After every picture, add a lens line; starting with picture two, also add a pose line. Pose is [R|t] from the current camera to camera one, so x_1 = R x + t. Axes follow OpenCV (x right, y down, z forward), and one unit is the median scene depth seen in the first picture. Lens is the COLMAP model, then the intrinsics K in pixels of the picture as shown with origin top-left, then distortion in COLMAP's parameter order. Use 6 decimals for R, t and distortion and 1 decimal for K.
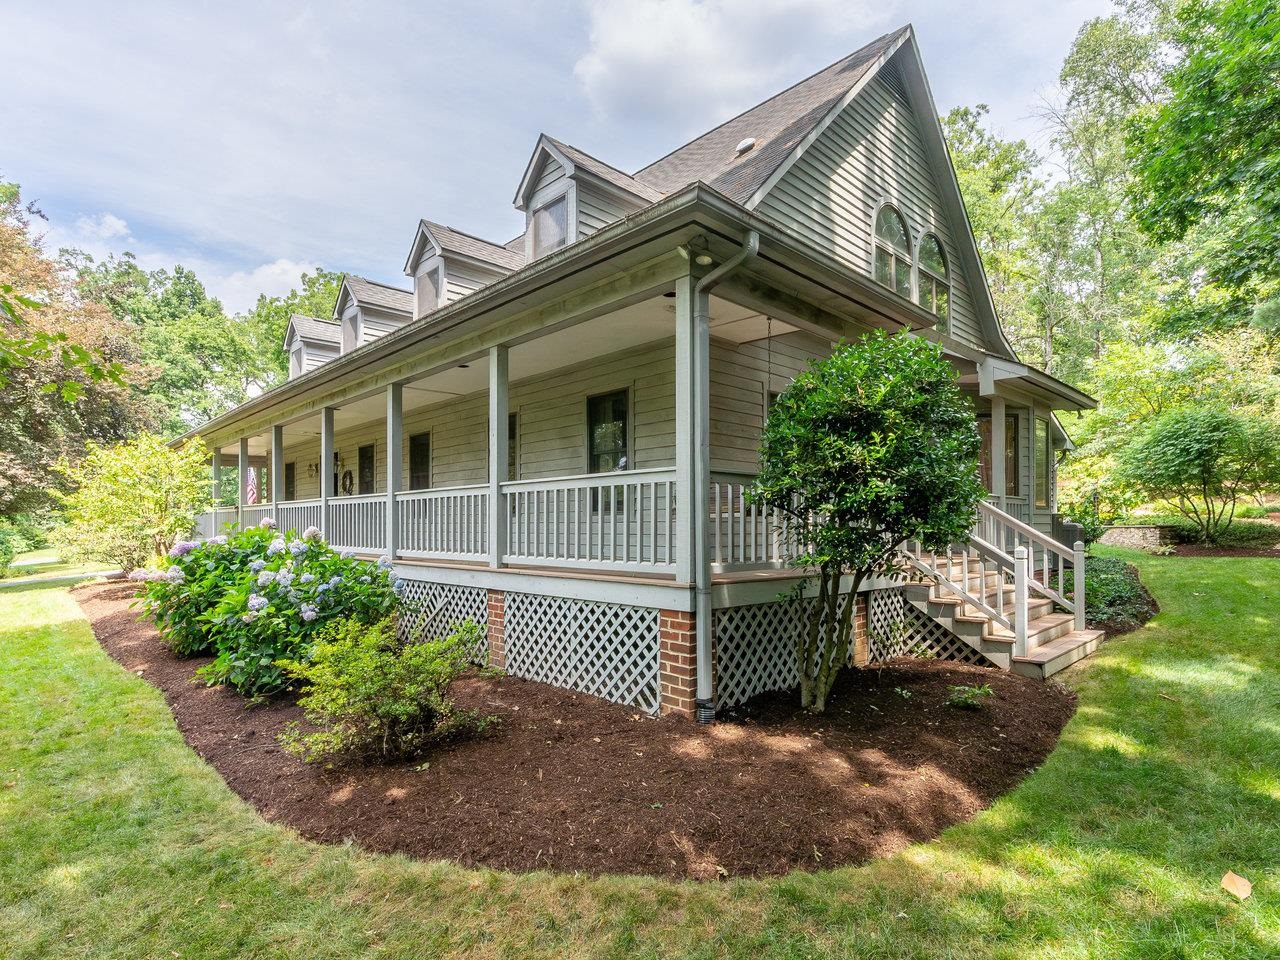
lens RADIAL K [[667.0, 0, 635.5], [0, 667.0, 518.2], [0, 0, 1]] dist [-0.000642, 0.000138]
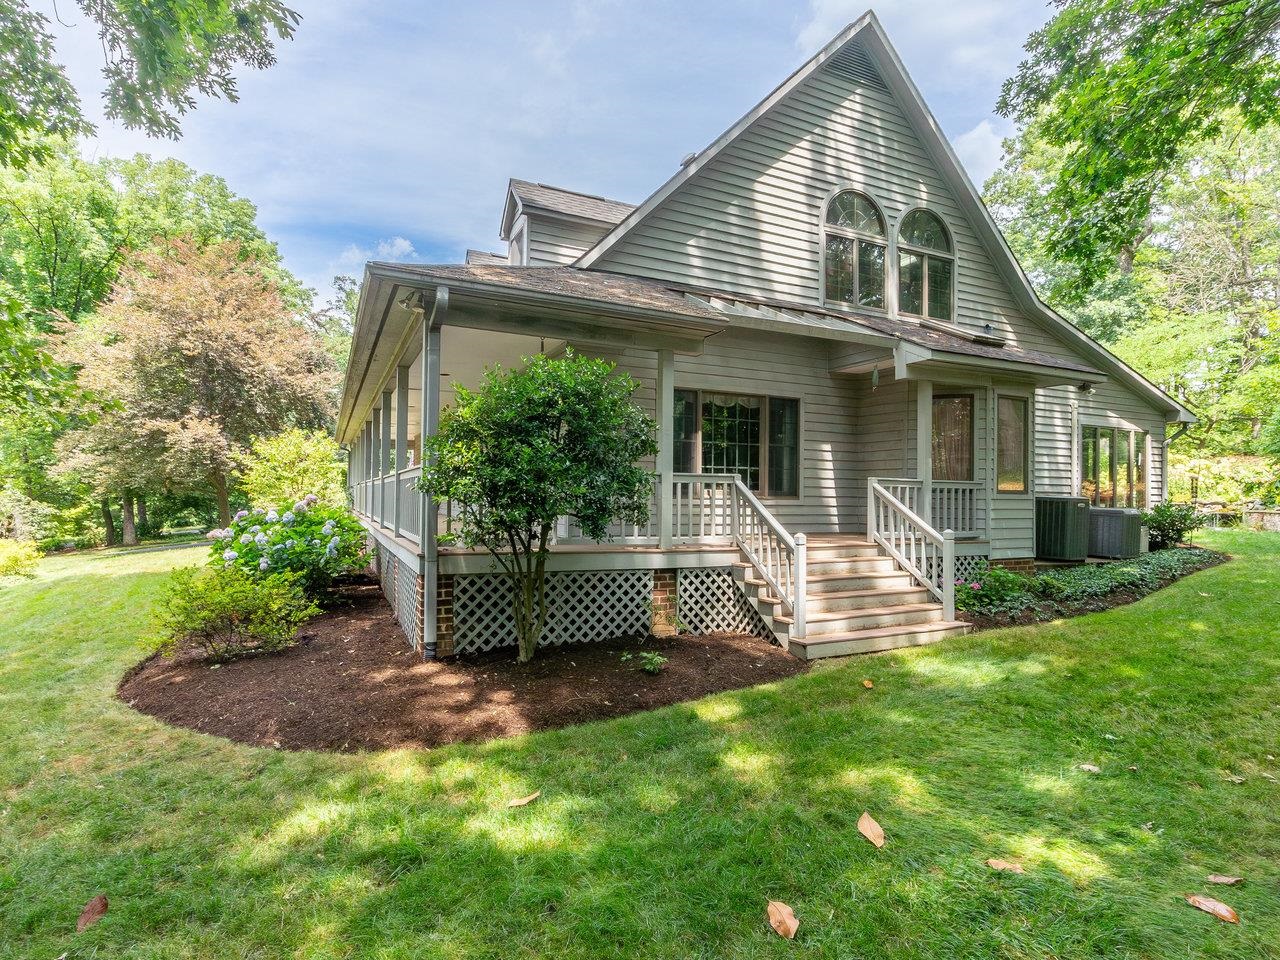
lens RADIAL K [[657.2, 0, 640.0], [0, 657.2, 480.0], [0, 0, 1]] dist [-0.001519, 0.000332]
pose [[0.947248, 0.008118, -0.320400, 0.726875], [-0.012228, 0.999867, -0.010817, -0.030019], [0.320269, 0.014165, 0.947221, -0.072279]]
